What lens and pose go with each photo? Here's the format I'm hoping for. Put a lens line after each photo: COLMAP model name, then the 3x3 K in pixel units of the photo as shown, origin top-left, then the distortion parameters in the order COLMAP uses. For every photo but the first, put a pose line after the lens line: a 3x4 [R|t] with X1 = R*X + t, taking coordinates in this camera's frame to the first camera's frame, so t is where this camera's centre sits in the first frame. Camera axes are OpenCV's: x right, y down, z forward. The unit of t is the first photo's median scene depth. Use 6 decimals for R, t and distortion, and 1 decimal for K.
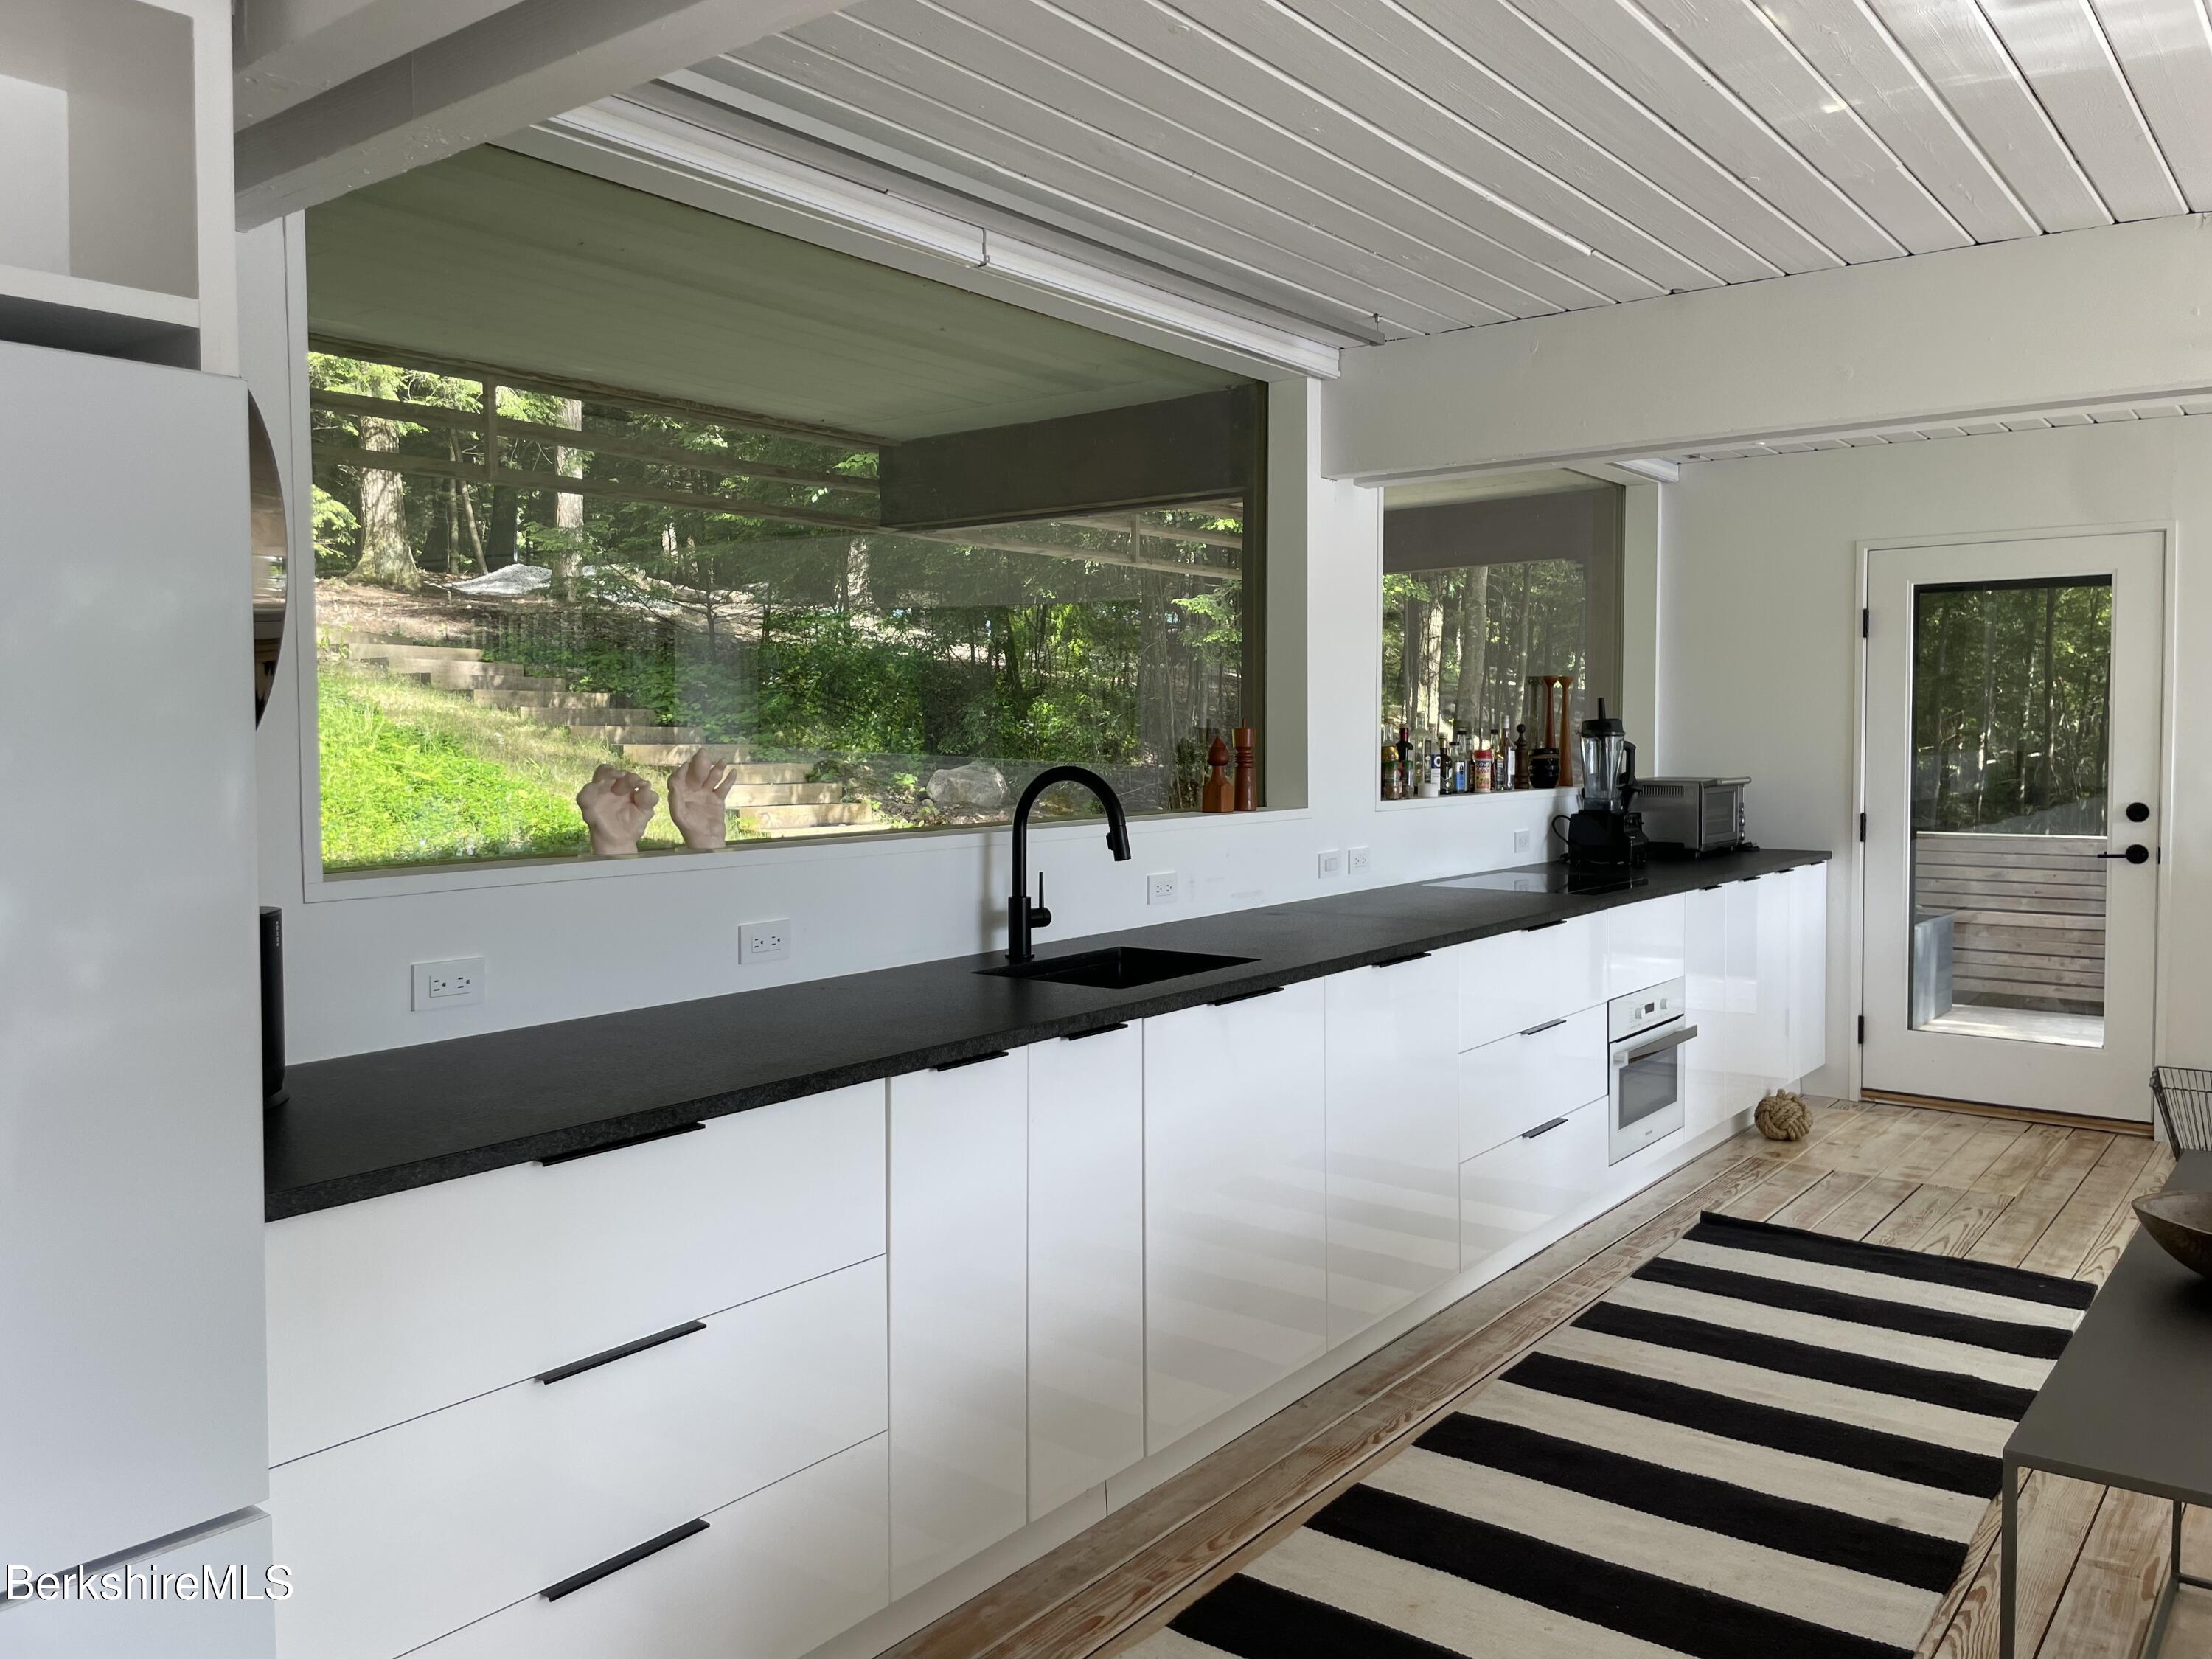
lens RADIAL K [[1728.2, 0, 1101.4], [0, 1728.2, 835.3], [0, 0, 1]] dist [0.077723, -0.102058]
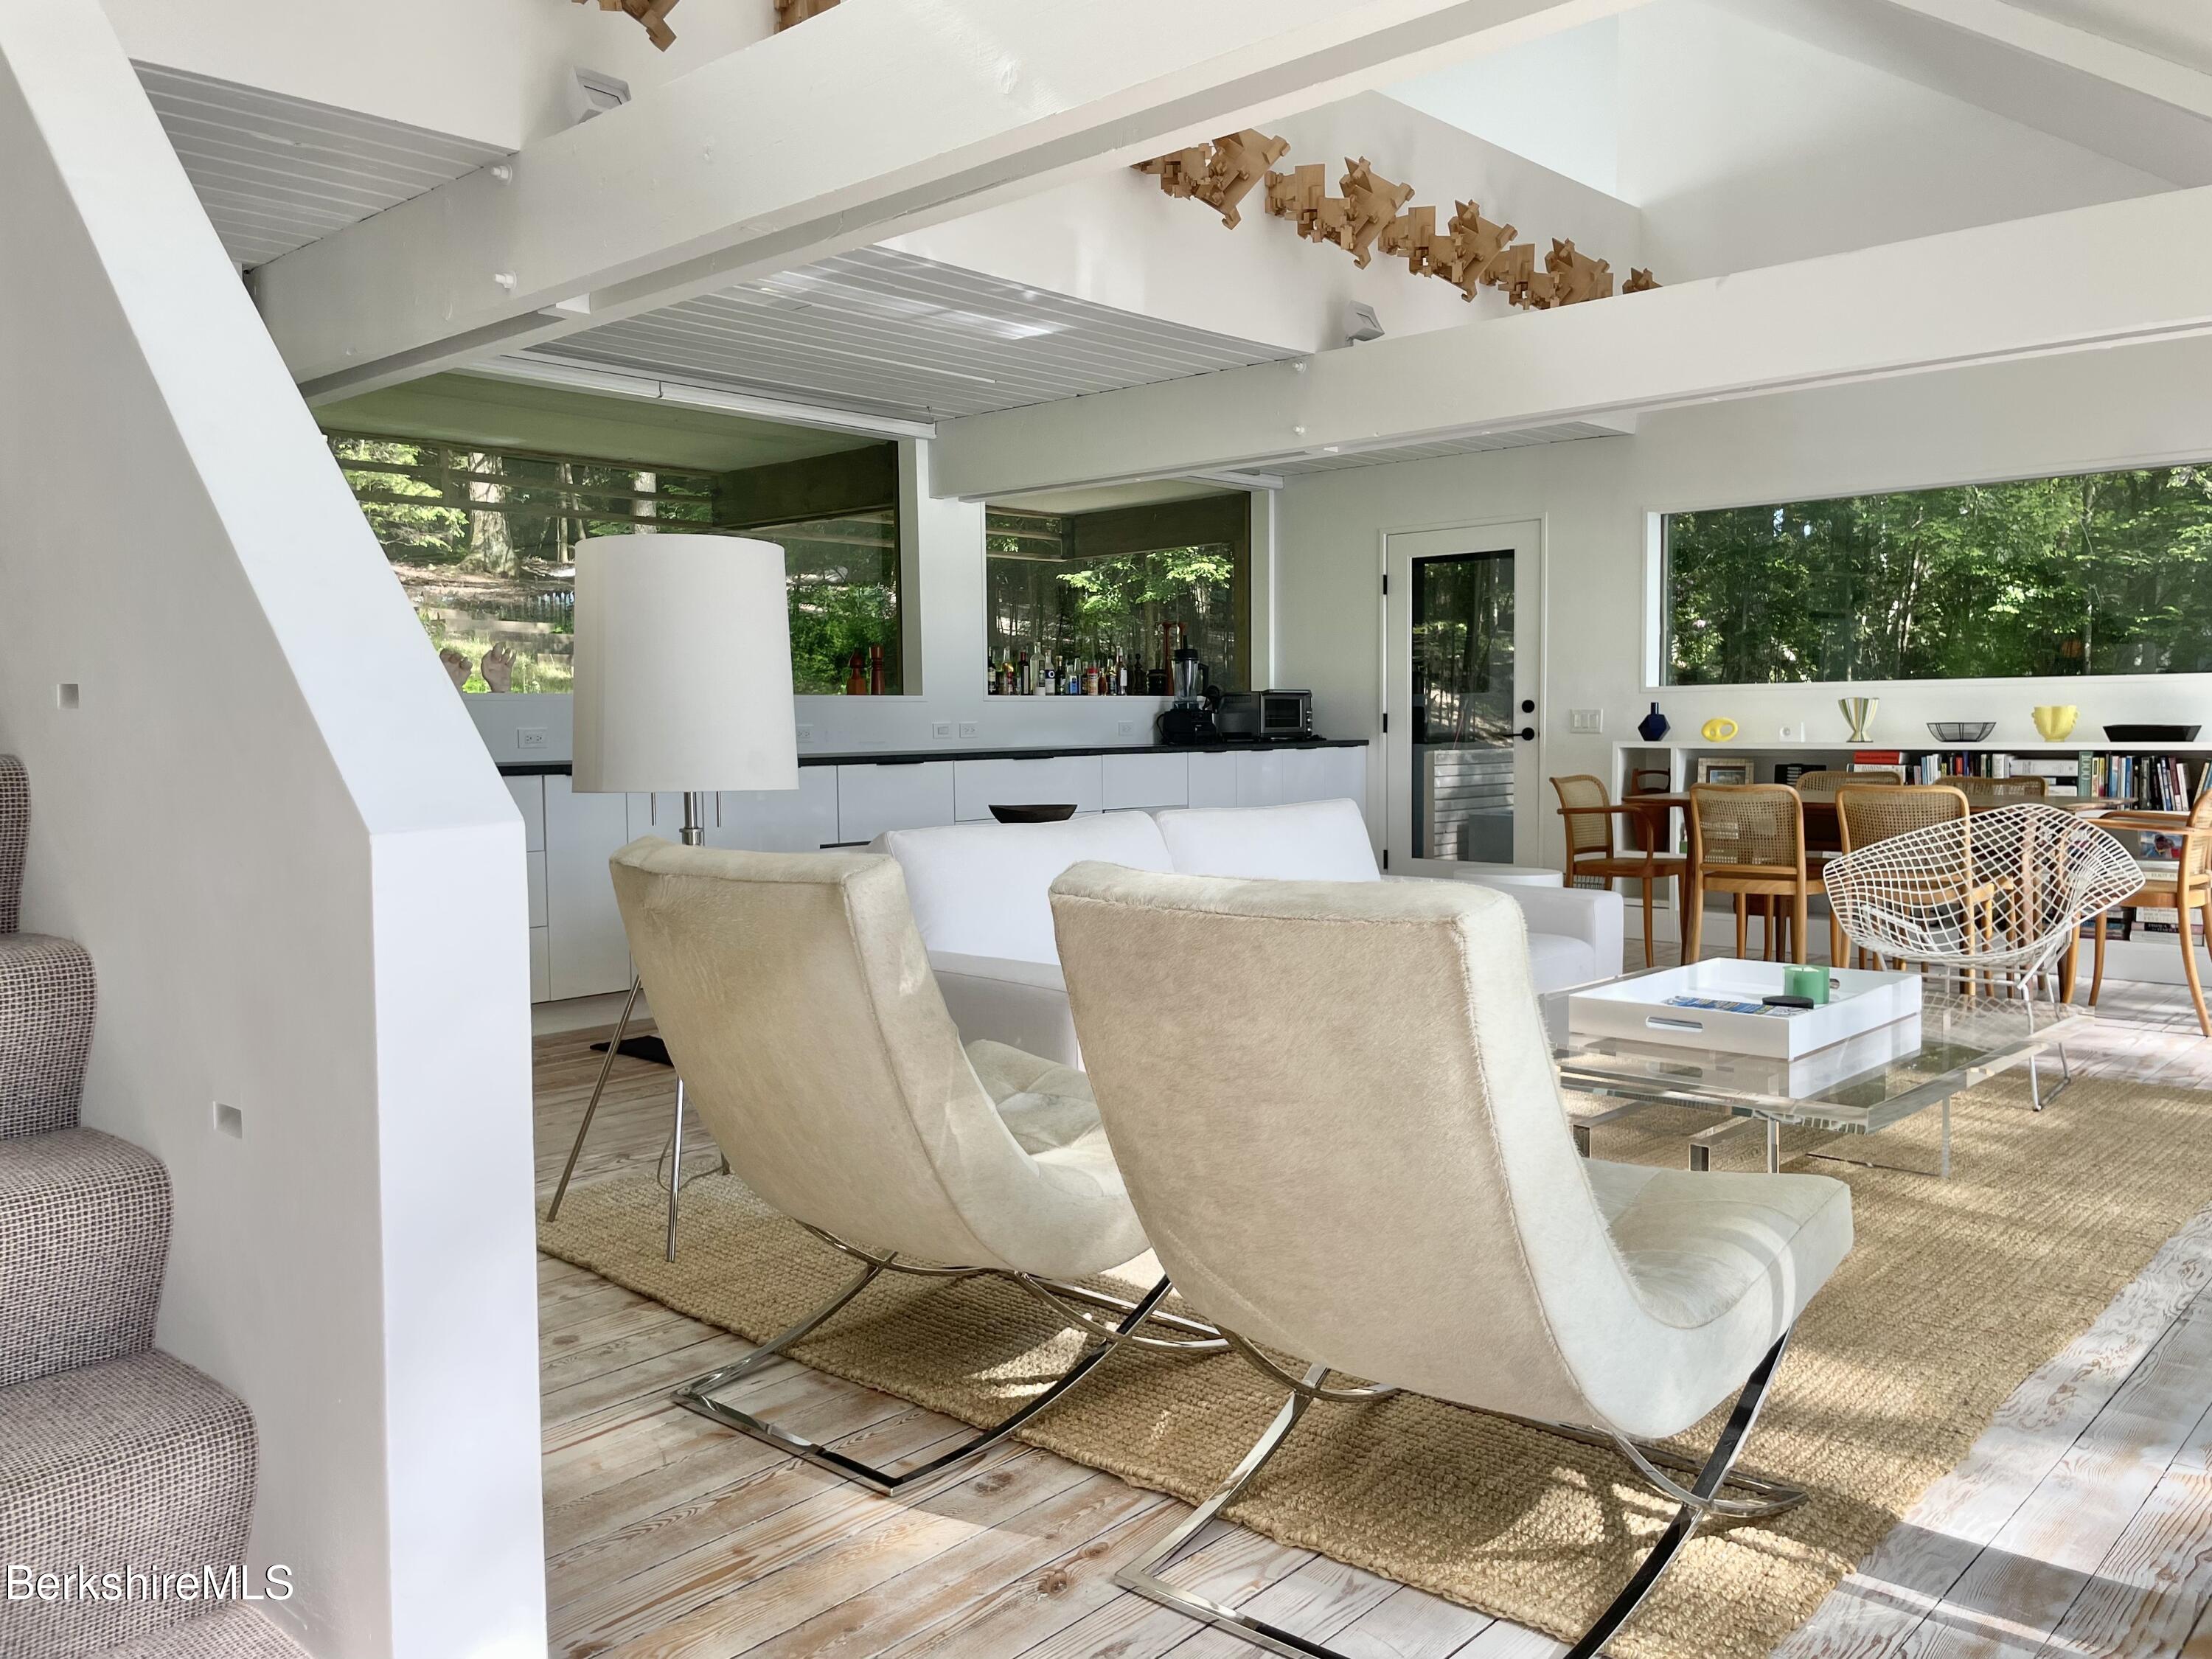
lens RADIAL K [[1728.2, 0, 1108.2], [0, 1728.2, 822.8], [0, 0, 1]] dist [0.077723, -0.102058]
pose [[0.998633, -0.004274, -0.052096, 0.303137], [0.004619, 0.999968, 0.006504, 0.076061], [0.052067, -0.006736, 0.998621, -0.520922]]
